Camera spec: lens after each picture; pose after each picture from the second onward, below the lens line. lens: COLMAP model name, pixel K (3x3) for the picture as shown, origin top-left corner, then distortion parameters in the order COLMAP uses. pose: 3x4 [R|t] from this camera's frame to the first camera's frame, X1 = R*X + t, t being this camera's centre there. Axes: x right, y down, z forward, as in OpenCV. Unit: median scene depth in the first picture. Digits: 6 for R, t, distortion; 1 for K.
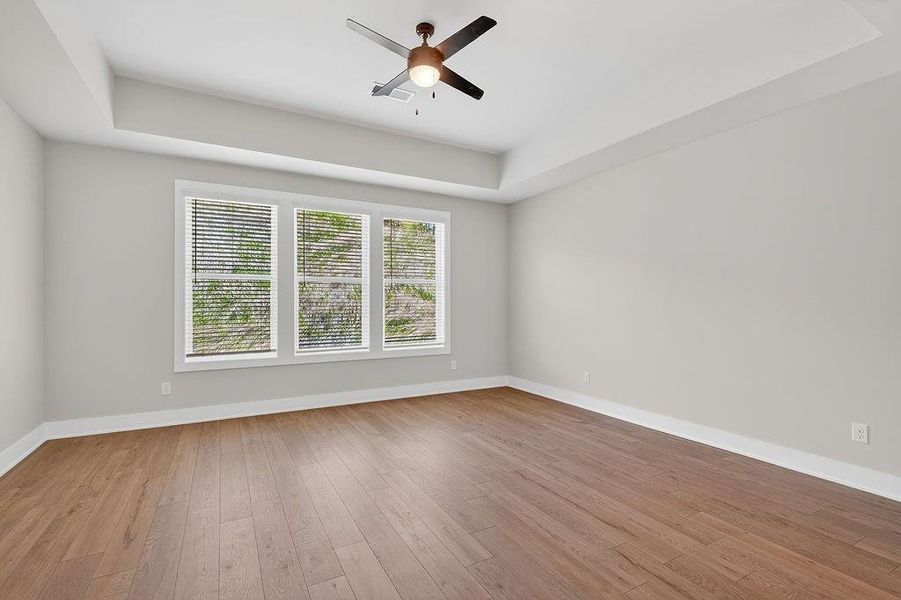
lens RADIAL K [[411.5, 0, 452.9], [0, 411.5, 305.6], [0, 0, 1]] dist [-0.000781, -0.000364]
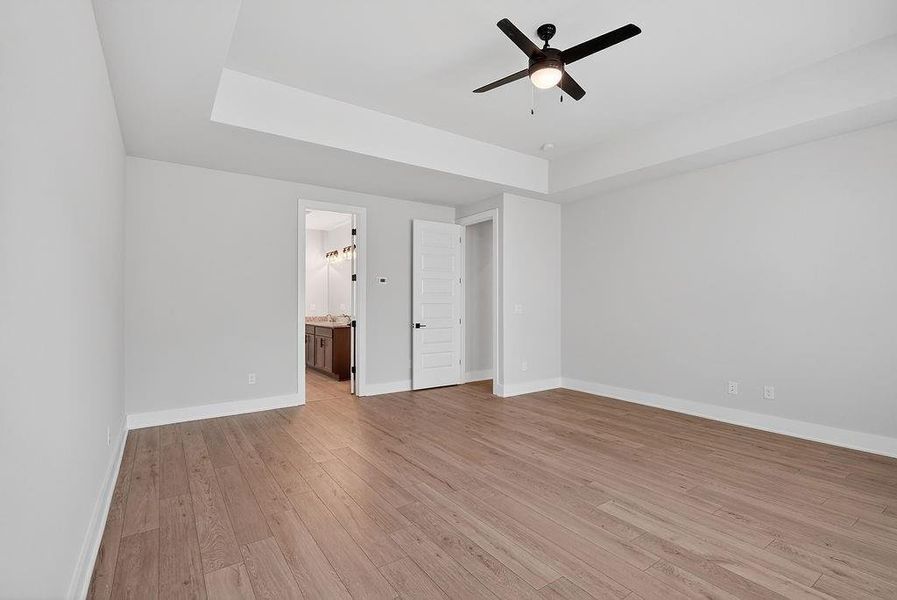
lens RADIAL K [[409.7, 0, 450.9], [0, 409.7, 305.6], [0, 0, 1]] dist [-0.000781, -0.000364]
pose [[-0.994313, -0.000906, -0.106491, 0.176165], [-0.001512, 0.999983, 0.005607, -0.004284], [0.106485, 0.005736, -0.994298, 1.280987]]
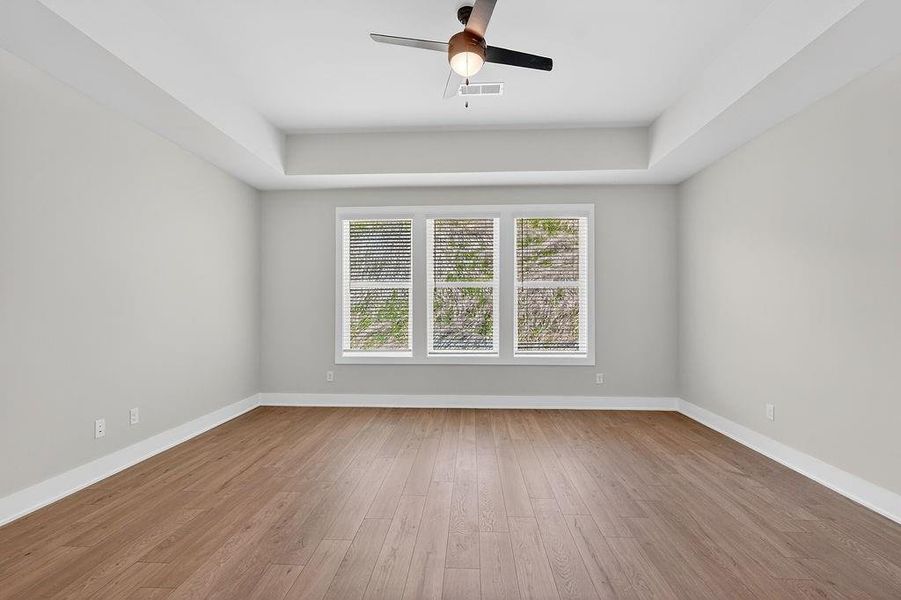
lens RADIAL K [[411.5, 0, 452.9], [0, 411.5, 305.6], [0, 0, 1]] dist [-0.000781, -0.000364]
pose [[0.851119, -0.004040, -0.524957, 0.256182], [-0.002279, 0.999933, -0.011391, 0.001266], [0.524968, 0.010892, 0.851052, 0.125922]]
